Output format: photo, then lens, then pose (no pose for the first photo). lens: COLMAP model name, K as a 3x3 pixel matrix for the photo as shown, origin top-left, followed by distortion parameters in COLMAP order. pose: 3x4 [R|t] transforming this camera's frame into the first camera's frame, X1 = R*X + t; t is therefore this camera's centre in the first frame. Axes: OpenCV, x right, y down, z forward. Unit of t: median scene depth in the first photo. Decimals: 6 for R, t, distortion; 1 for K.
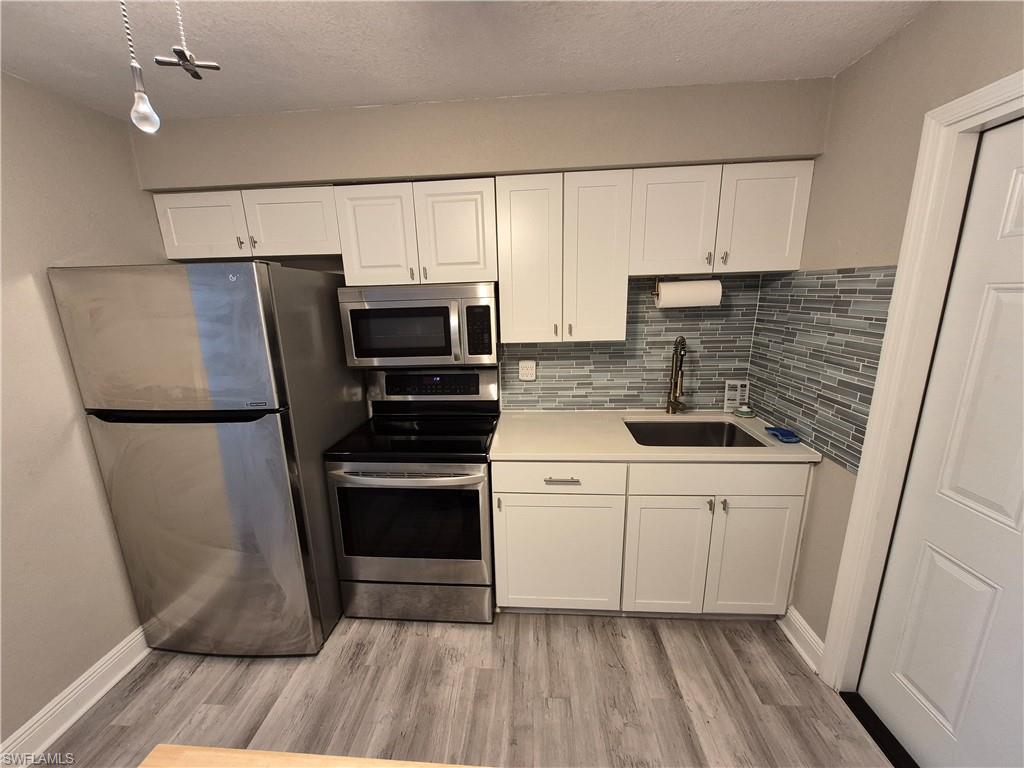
lens RADIAL K [[401.8, 0, 503.7], [0, 401.8, 390.9], [0, 0, 1]] dist [0.000534, -0.000438]
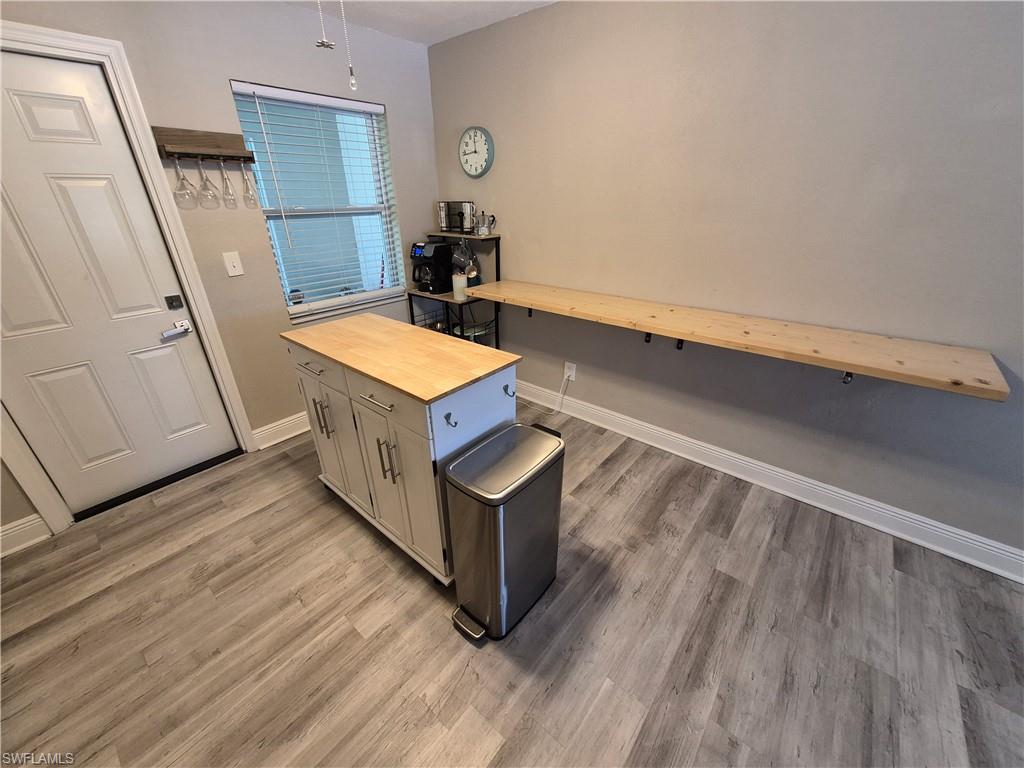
lens RADIAL K [[401.8, 0, 503.7], [0, 401.8, 390.9], [0, 0, 1]] dist [0.000534, -0.000438]
pose [[-0.801181, -0.230847, 0.552103, -0.875209], [0.169259, 0.797510, 0.579077, -0.086641], [-0.573986, 0.557394, -0.599877, 0.769845]]
